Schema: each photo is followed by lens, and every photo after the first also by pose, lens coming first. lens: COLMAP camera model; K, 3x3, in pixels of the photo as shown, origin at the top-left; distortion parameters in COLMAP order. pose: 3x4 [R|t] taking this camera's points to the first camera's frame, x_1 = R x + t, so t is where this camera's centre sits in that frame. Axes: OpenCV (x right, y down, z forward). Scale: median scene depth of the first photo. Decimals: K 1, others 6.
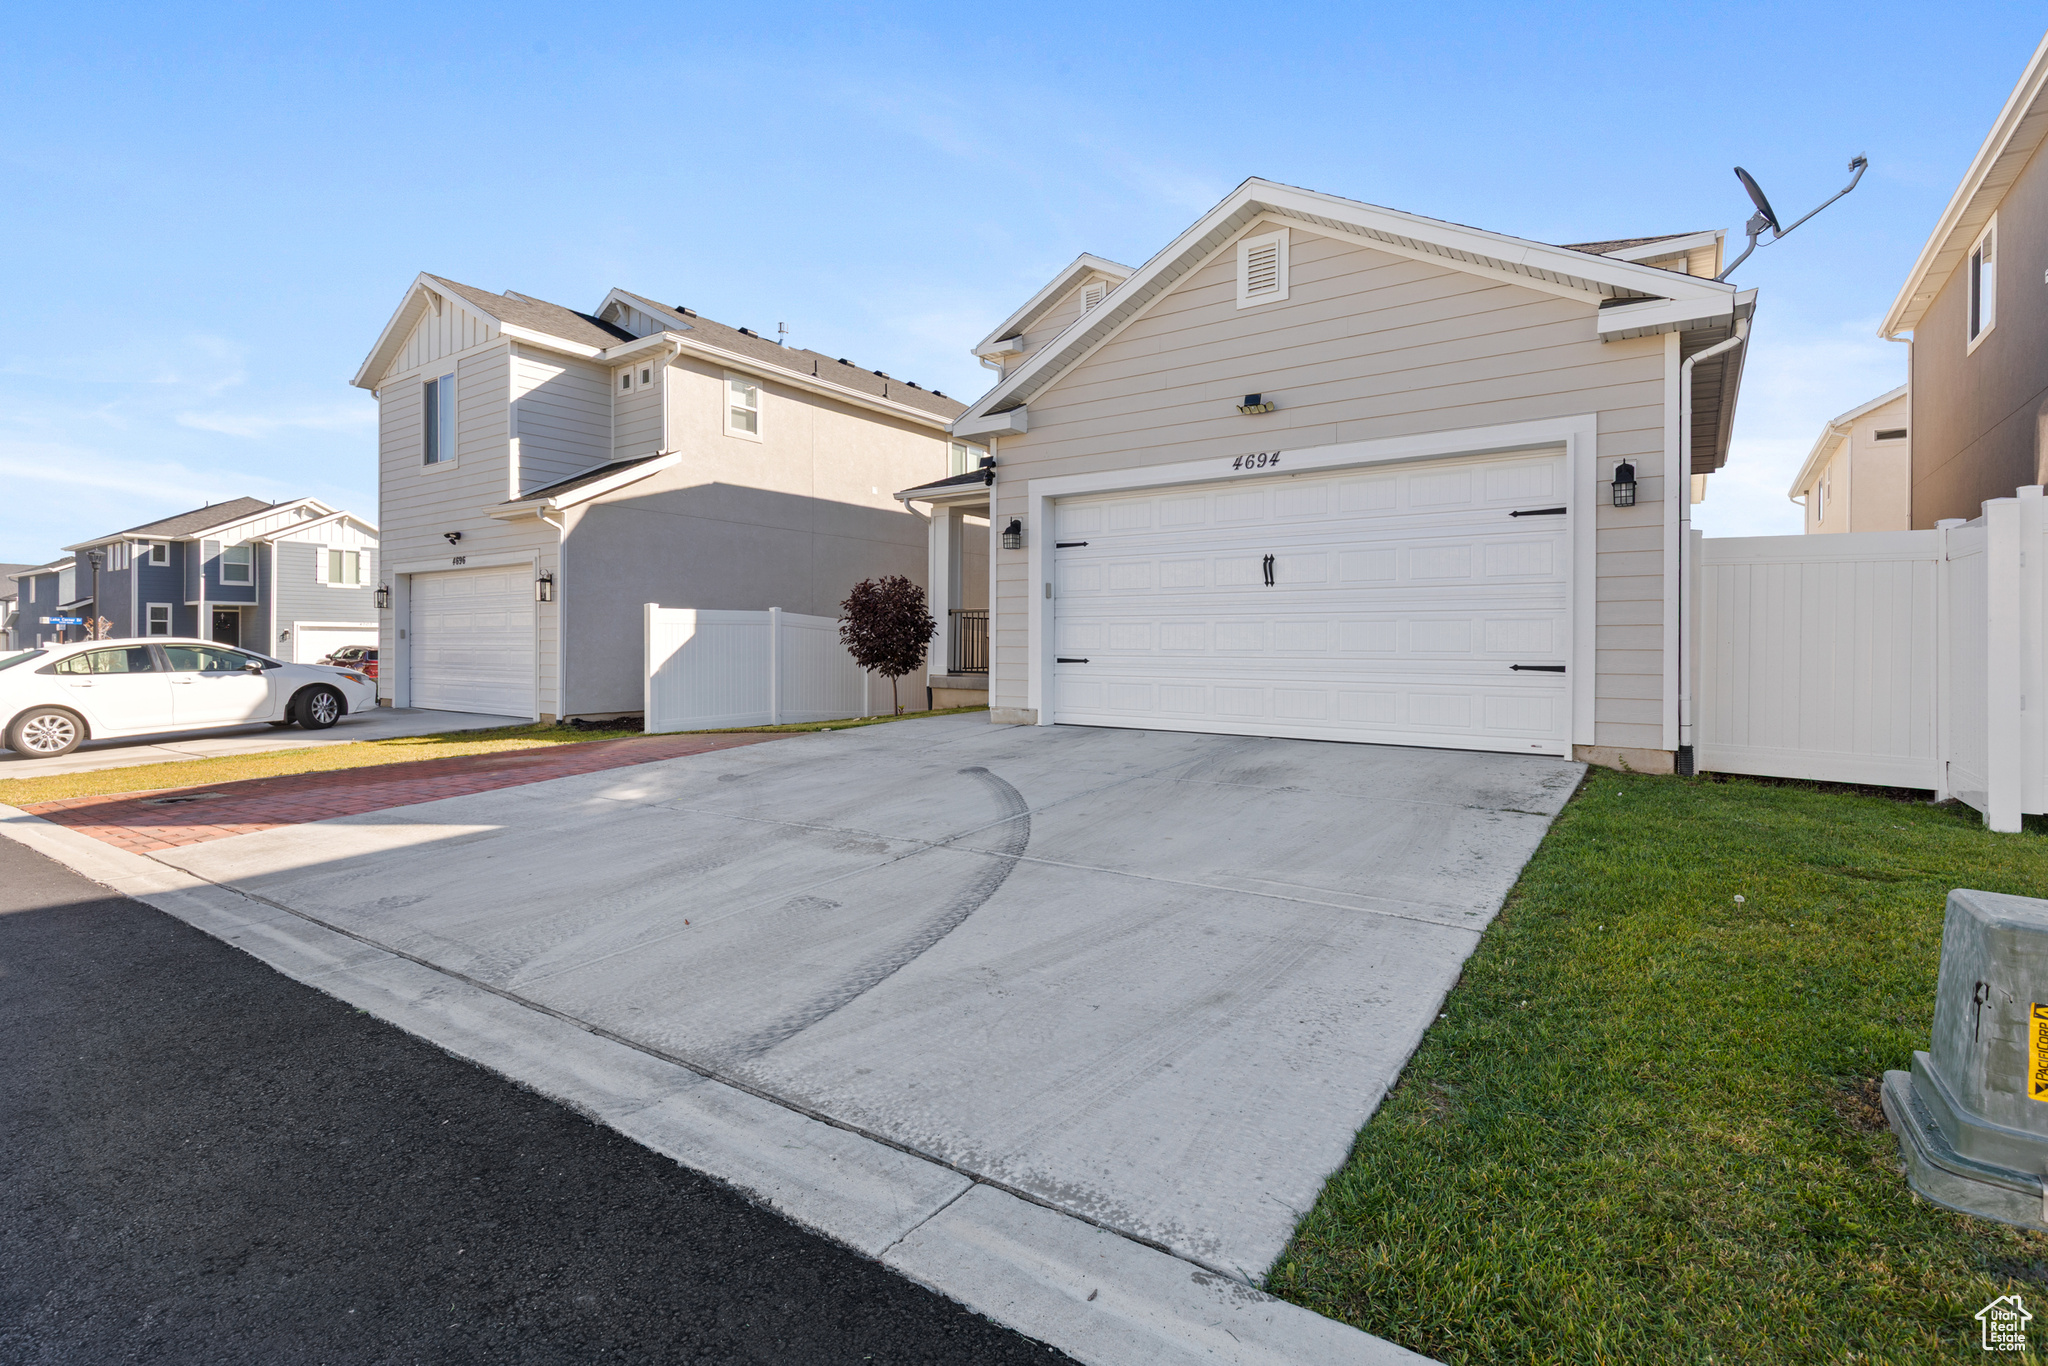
lens RADIAL K [[937.1, 0, 1023.2], [0, 937.1, 647.6], [0, 0, 1]] dist [0.007012, -0.000027]
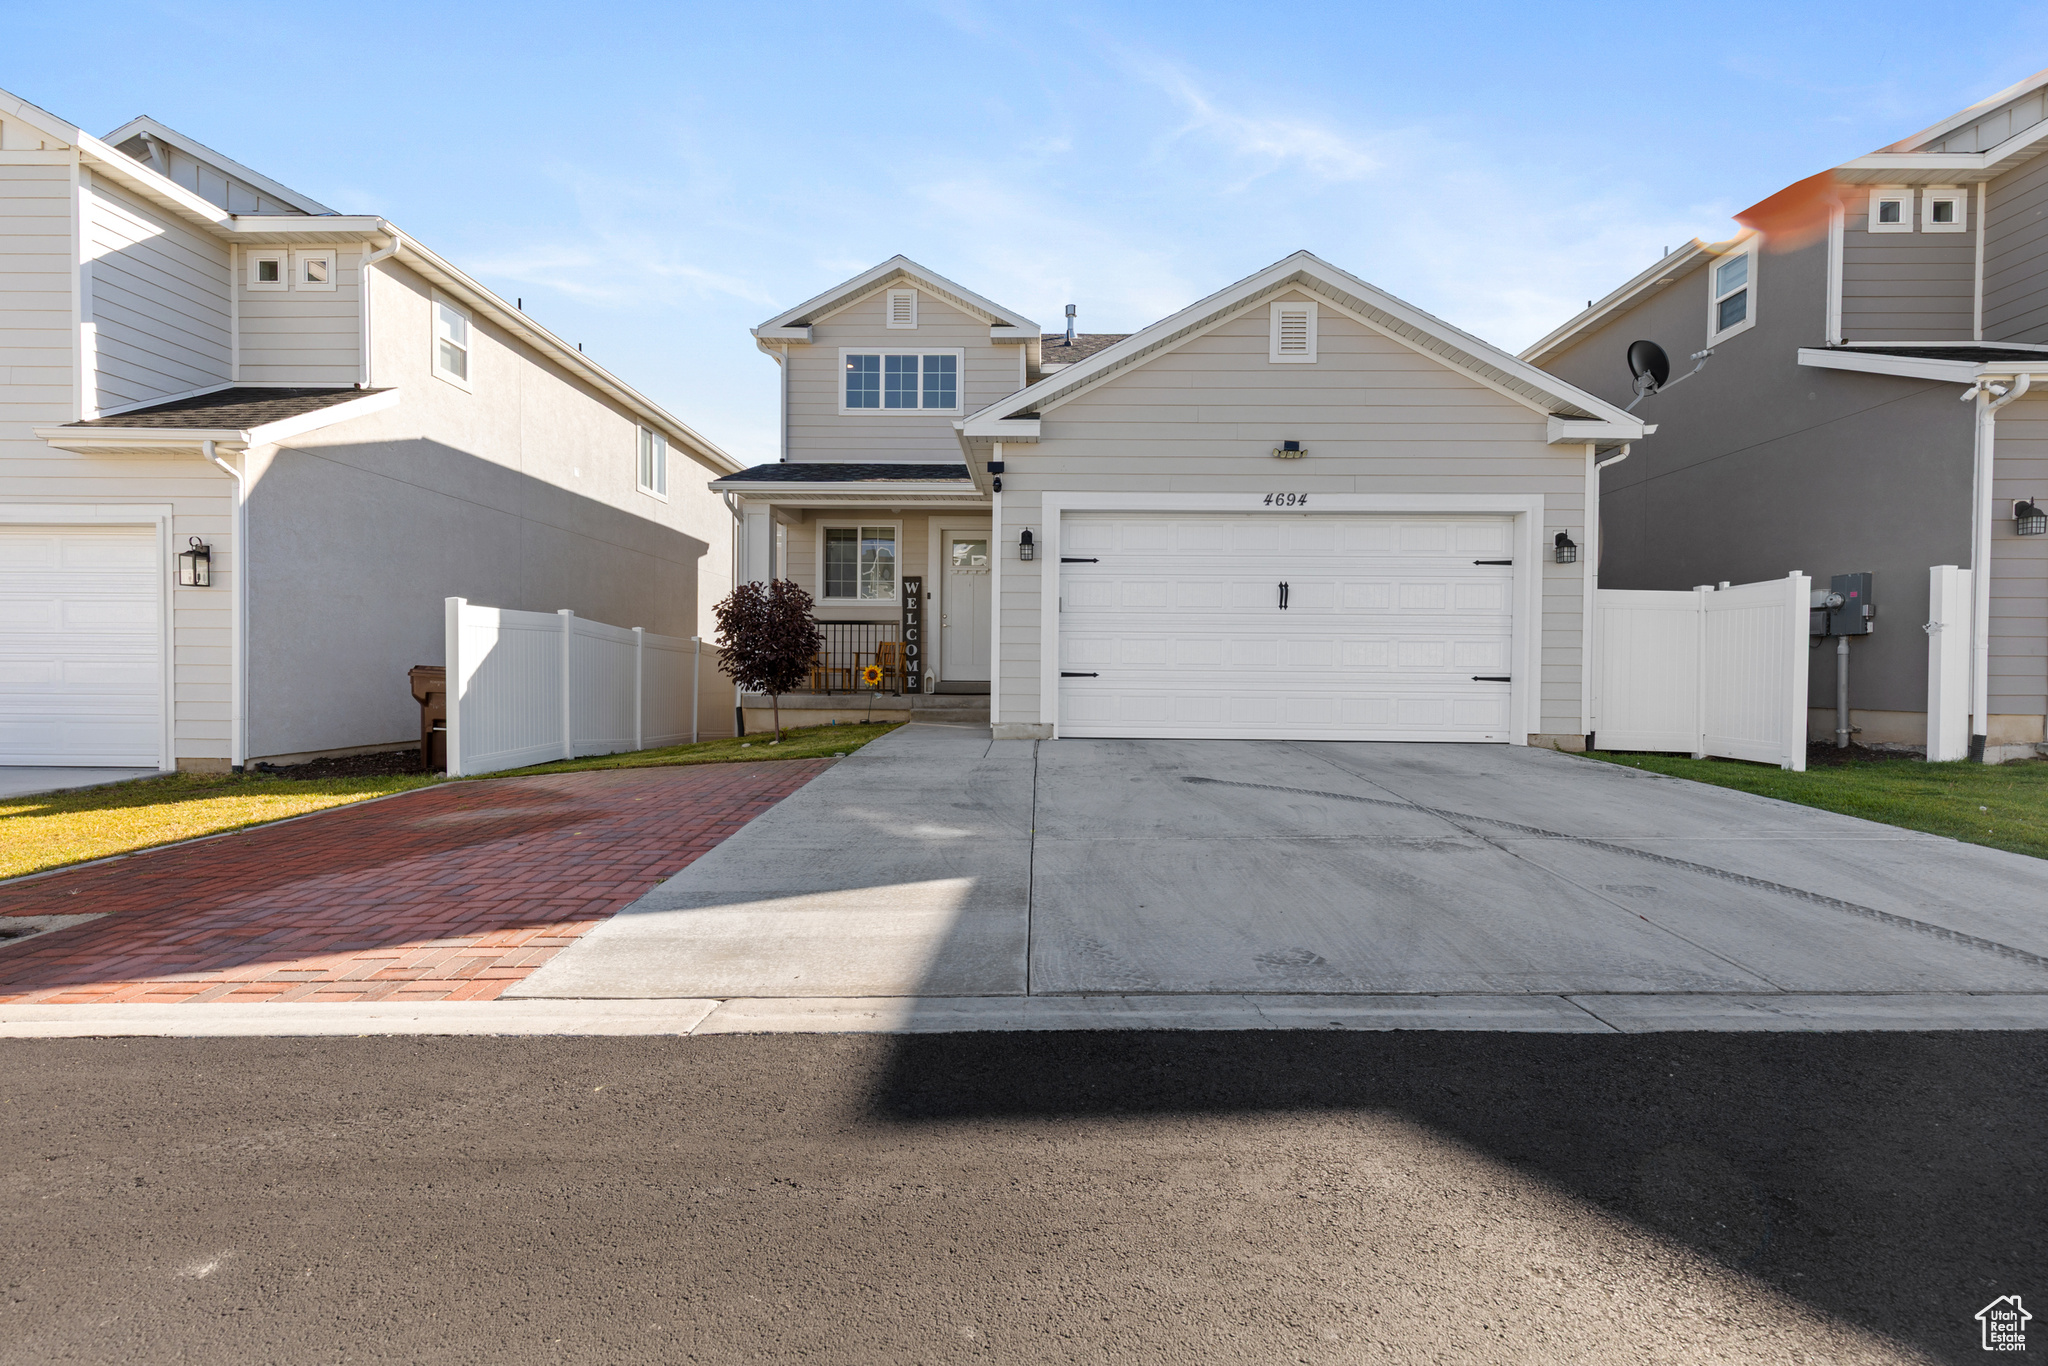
lens RADIAL K [[921.3, 0, 1032.0], [0, 921.3, 686.5], [0, 0, 1]] dist [0.007071, 0.000480]
pose [[0.832082, -0.005879, 0.554622, -0.418823], [-0.004265, 0.999846, 0.016997, 0.007643], [-0.554636, -0.016508, 0.831929, 0.151794]]
